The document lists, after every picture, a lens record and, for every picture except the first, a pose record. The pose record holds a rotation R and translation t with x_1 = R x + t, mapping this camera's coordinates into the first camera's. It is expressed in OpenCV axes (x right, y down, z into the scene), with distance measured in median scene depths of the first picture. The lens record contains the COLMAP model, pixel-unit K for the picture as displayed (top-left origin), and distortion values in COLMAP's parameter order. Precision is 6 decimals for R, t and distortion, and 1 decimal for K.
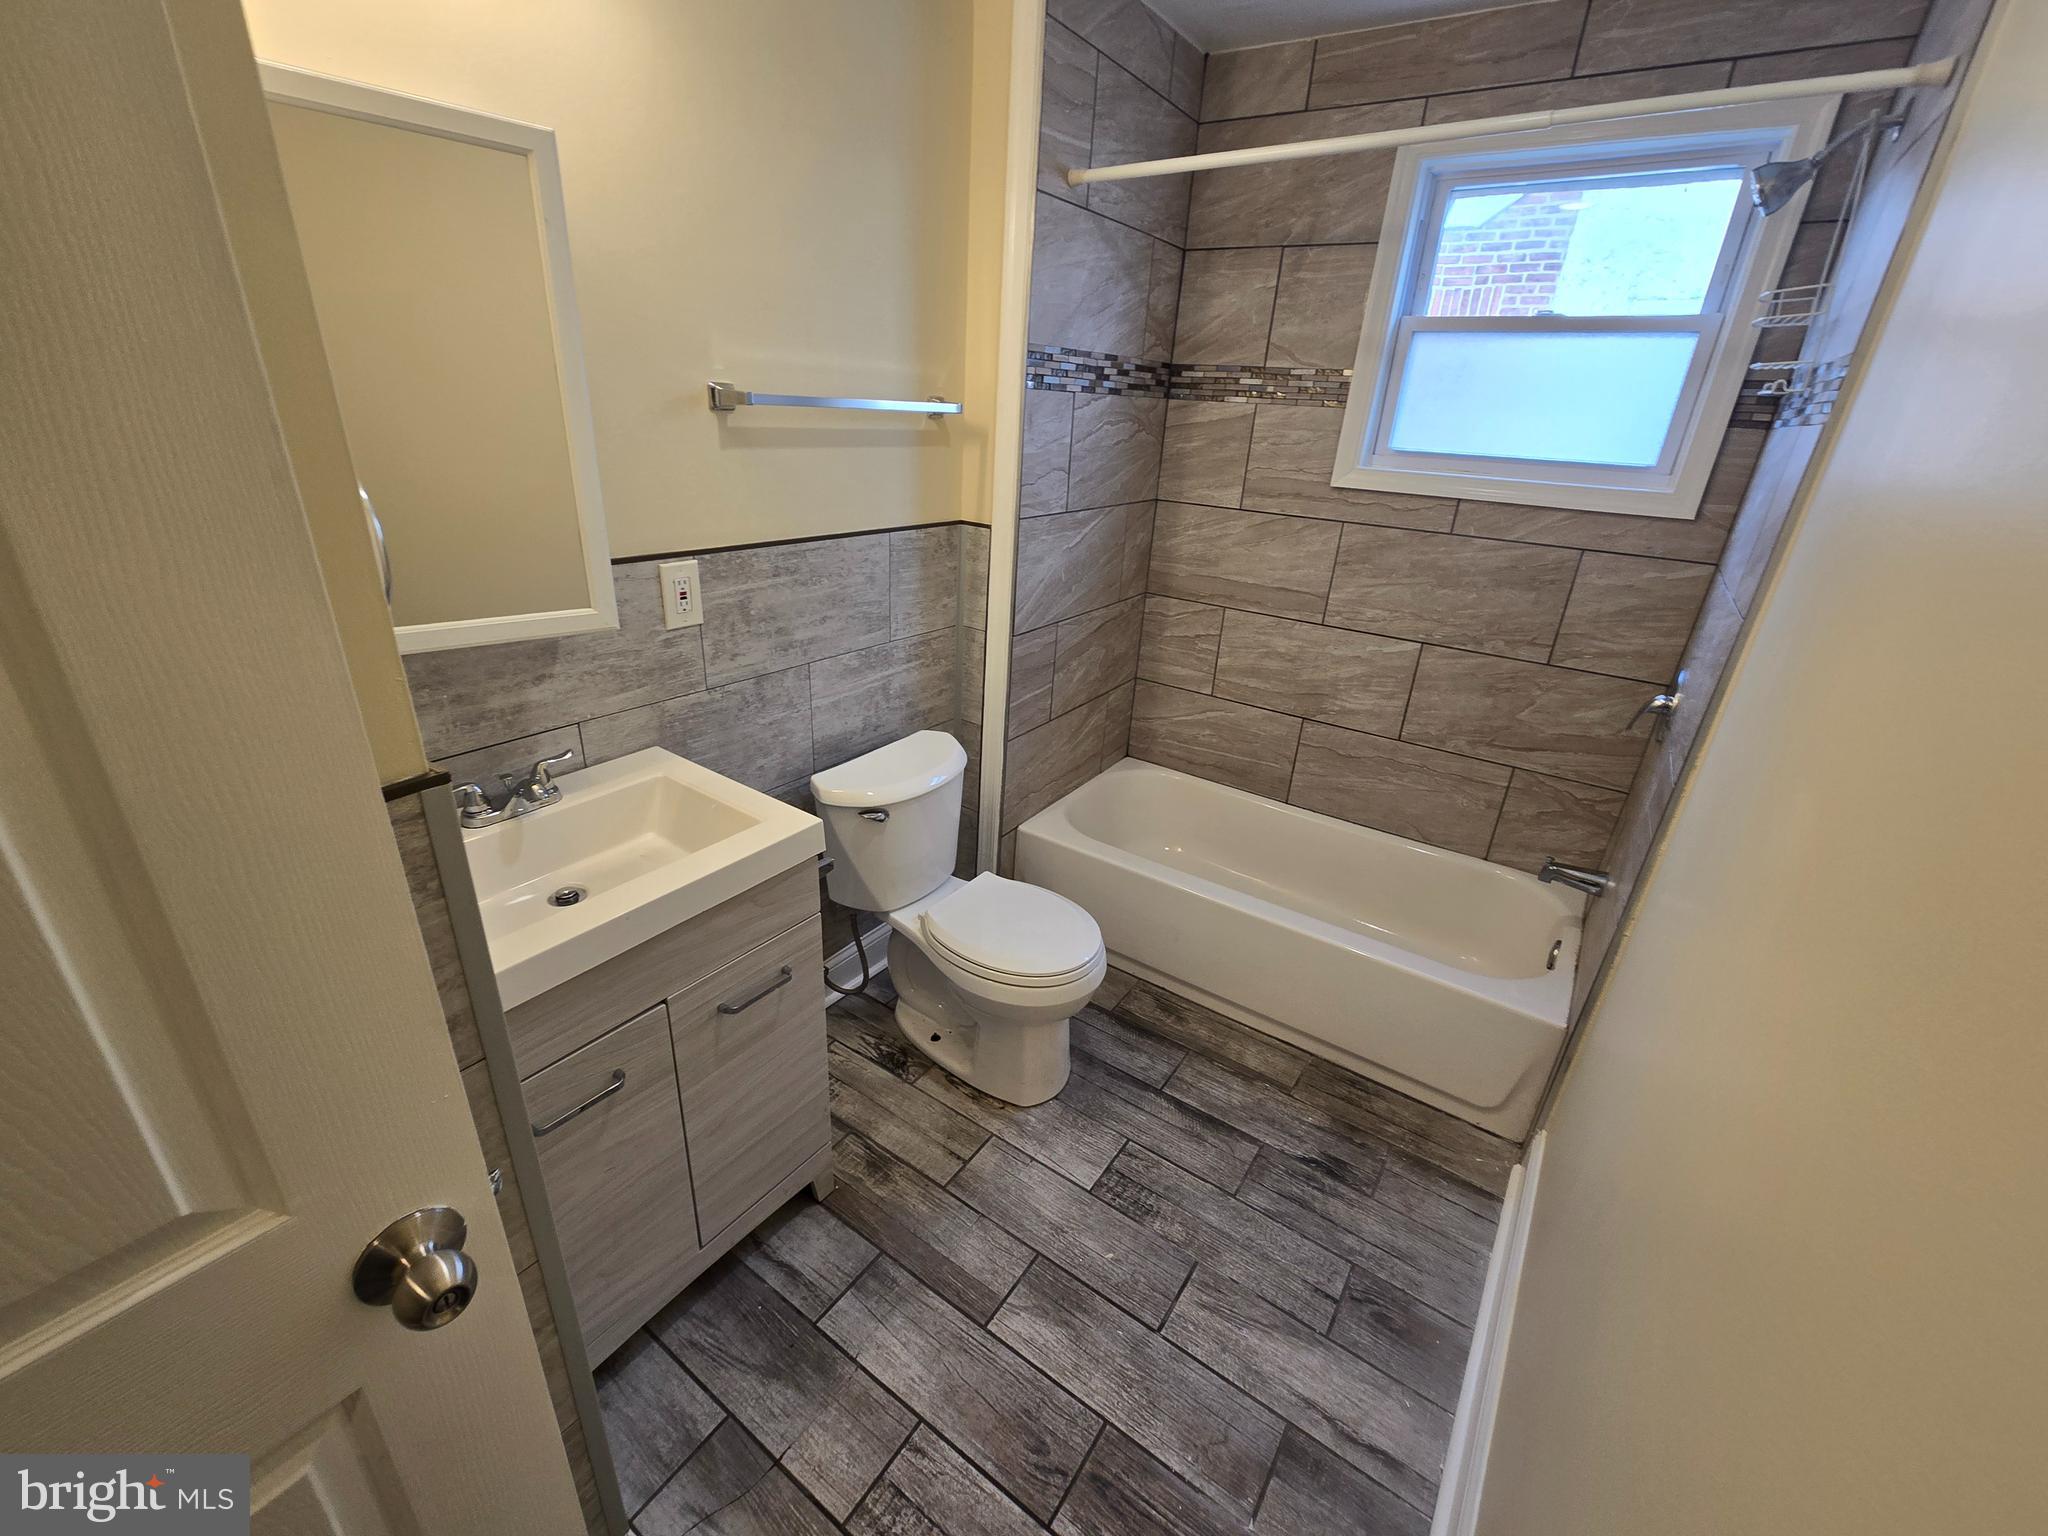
lens RADIAL K [[836.9, 0, 1023.8], [0, 836.9, 779.7], [0, 0, 1]] dist [0.000639, -0.000656]
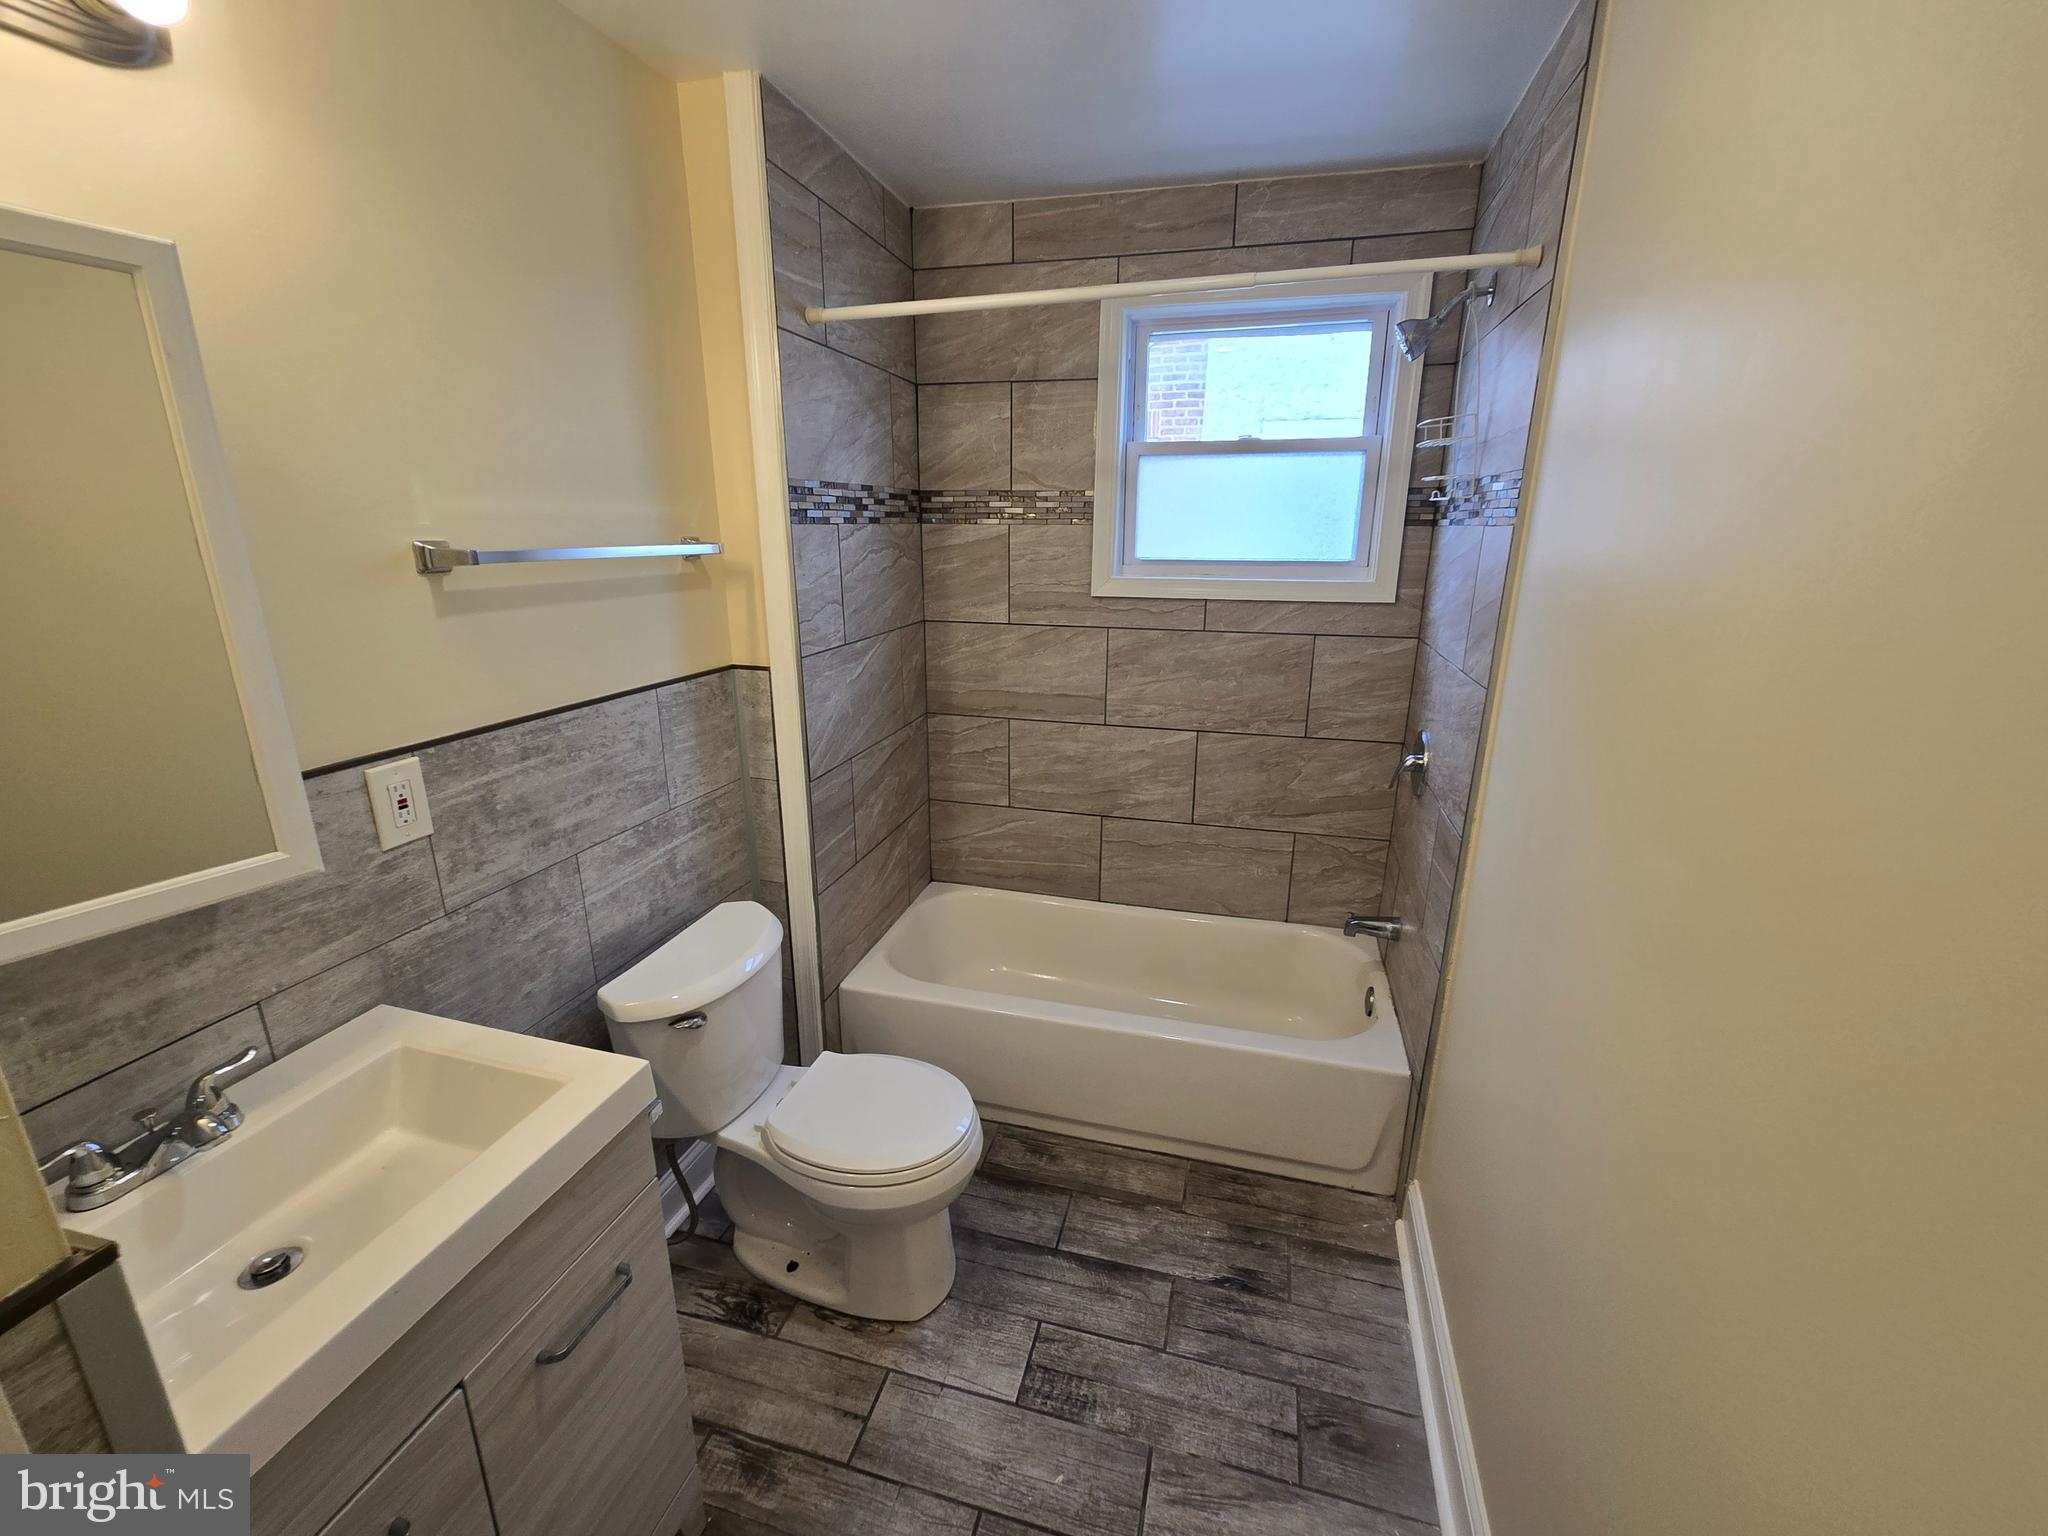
lens RADIAL K [[836.9, 0, 1023.8], [0, 836.9, 779.7], [0, 0, 1]] dist [0.000639, -0.000656]
pose [[0.942713, -0.141679, 0.302024, -0.072894], [0.176207, 0.980213, -0.090182, -0.054167], [-0.283271, 0.138234, 0.949025, 0.073384]]
